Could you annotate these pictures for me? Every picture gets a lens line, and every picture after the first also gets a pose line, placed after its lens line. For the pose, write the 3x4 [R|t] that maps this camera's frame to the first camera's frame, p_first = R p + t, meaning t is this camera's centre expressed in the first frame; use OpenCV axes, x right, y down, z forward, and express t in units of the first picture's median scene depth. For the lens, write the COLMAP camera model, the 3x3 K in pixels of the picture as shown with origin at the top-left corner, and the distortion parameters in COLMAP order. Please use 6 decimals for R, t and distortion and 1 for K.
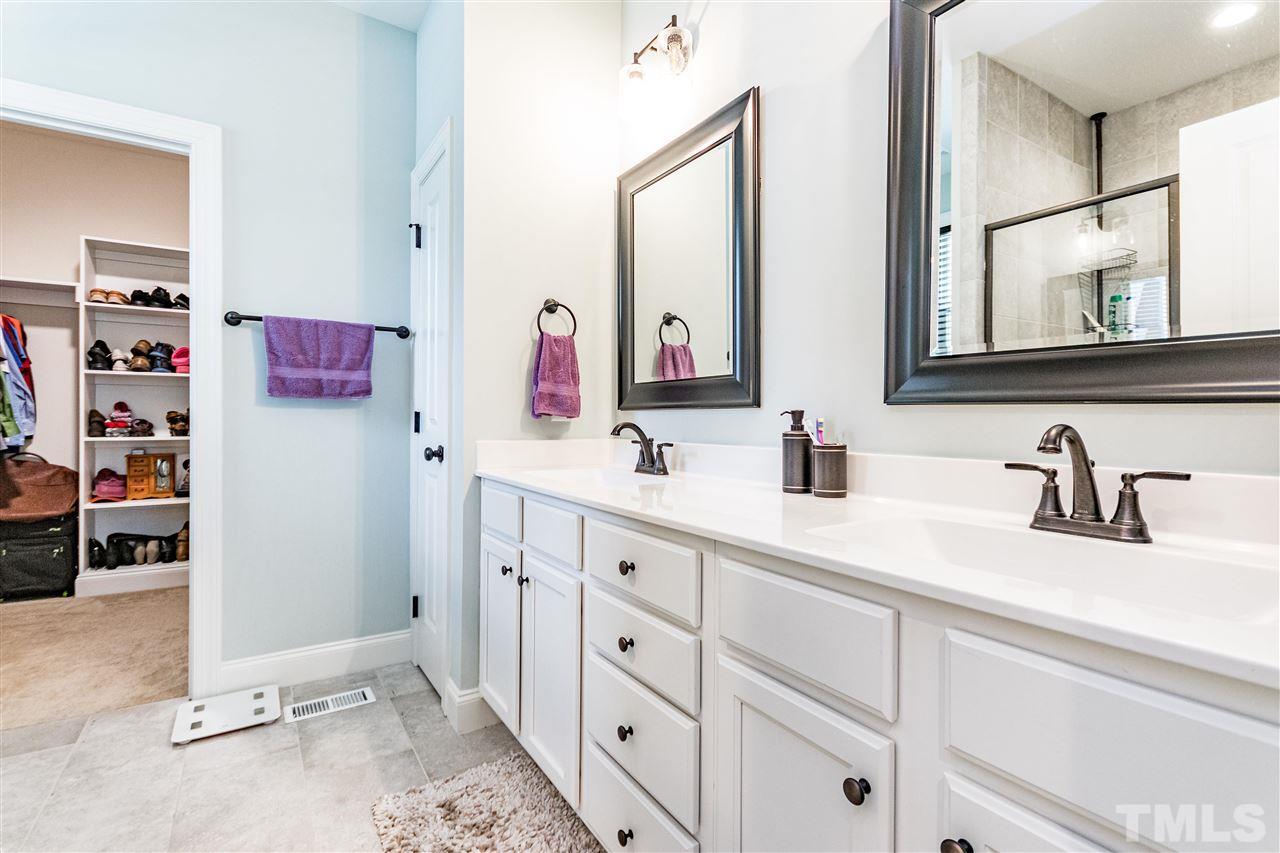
lens RADIAL K [[592.1, 0, 646.4], [0, 592.1, 424.3], [0, 0, 1]] dist [0.002962, -0.000763]
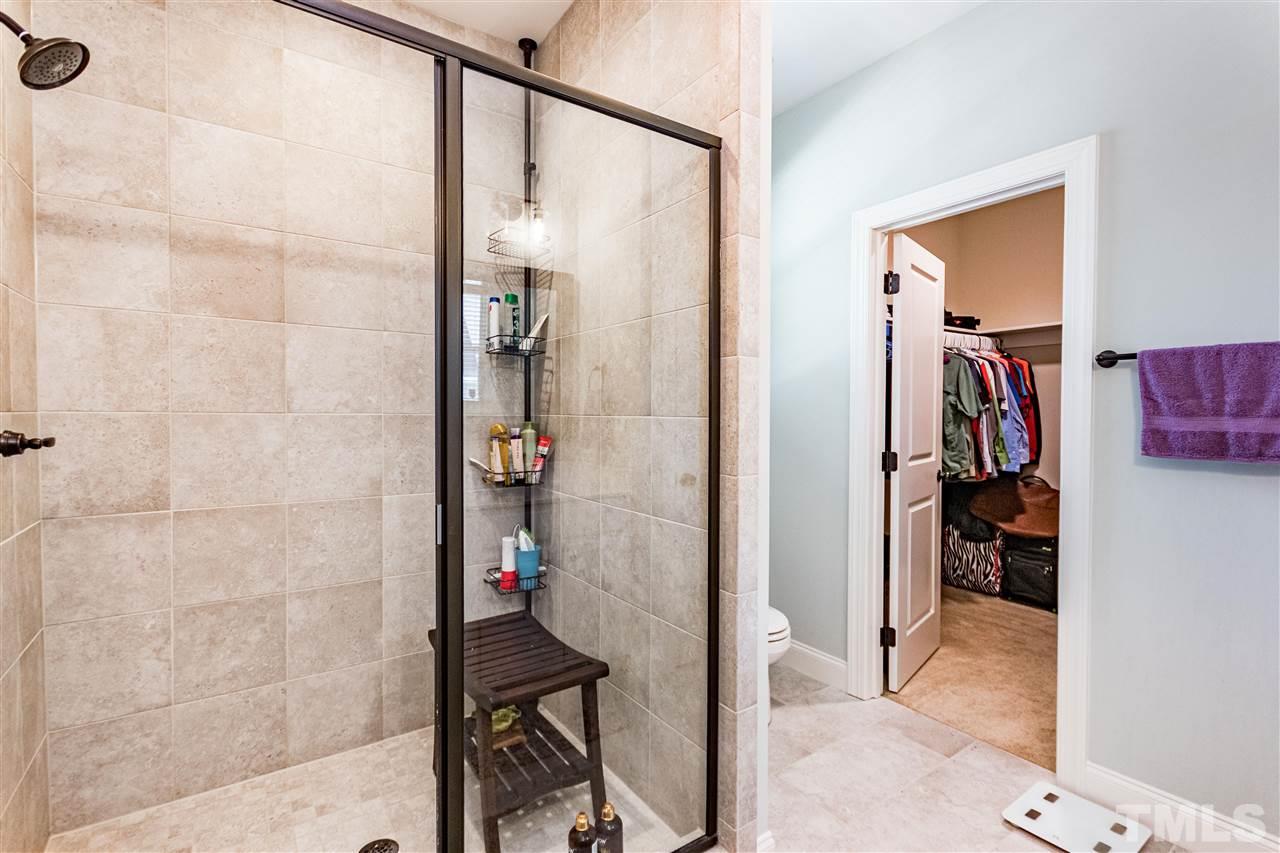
lens RADIAL K [[592.1, 0, 638.5], [0, 592.1, 429.4], [0, 0, 1]] dist [0.002962, -0.000763]
pose [[0.022095, 0.021050, -0.999534, 0.046756], [-0.007041, 0.999757, 0.020899, -0.036137], [0.999731, 0.006576, 0.022238, 0.127681]]
